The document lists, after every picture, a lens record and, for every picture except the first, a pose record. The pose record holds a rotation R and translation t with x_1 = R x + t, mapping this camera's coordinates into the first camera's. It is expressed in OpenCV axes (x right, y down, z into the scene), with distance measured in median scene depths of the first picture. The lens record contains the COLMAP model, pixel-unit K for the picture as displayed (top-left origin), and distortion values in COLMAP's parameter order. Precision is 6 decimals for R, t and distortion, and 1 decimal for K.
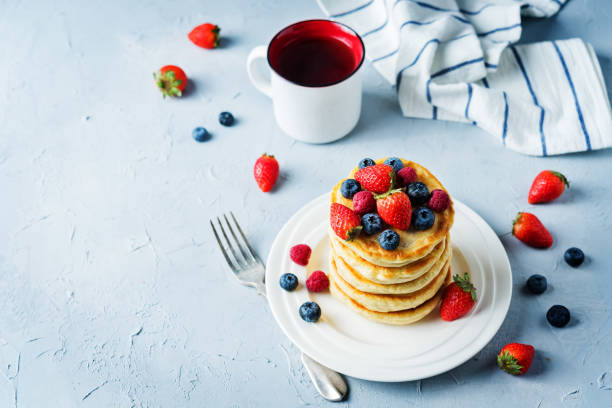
lens RADIAL K [[1038.6, 0, 306.0], [0, 1038.6, 204.0], [0, 0, 1]] dist [0.001483, -0.025585]
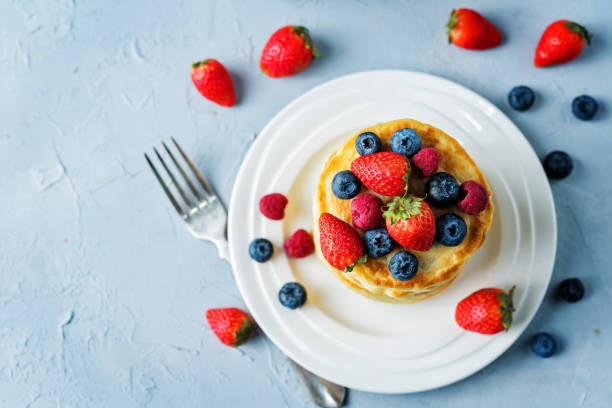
lens RADIAL K [[1038.6, 0, 306.0], [0, 1038.6, 204.0], [0, 0, 1]] dist [0.001483, -0.025585]
pose [[0.997161, -0.067199, 0.033984, -0.007585], [0.041674, 0.868340, 0.494216, -0.330196], [-0.062720, -0.491397, 0.868674, 0.373209]]
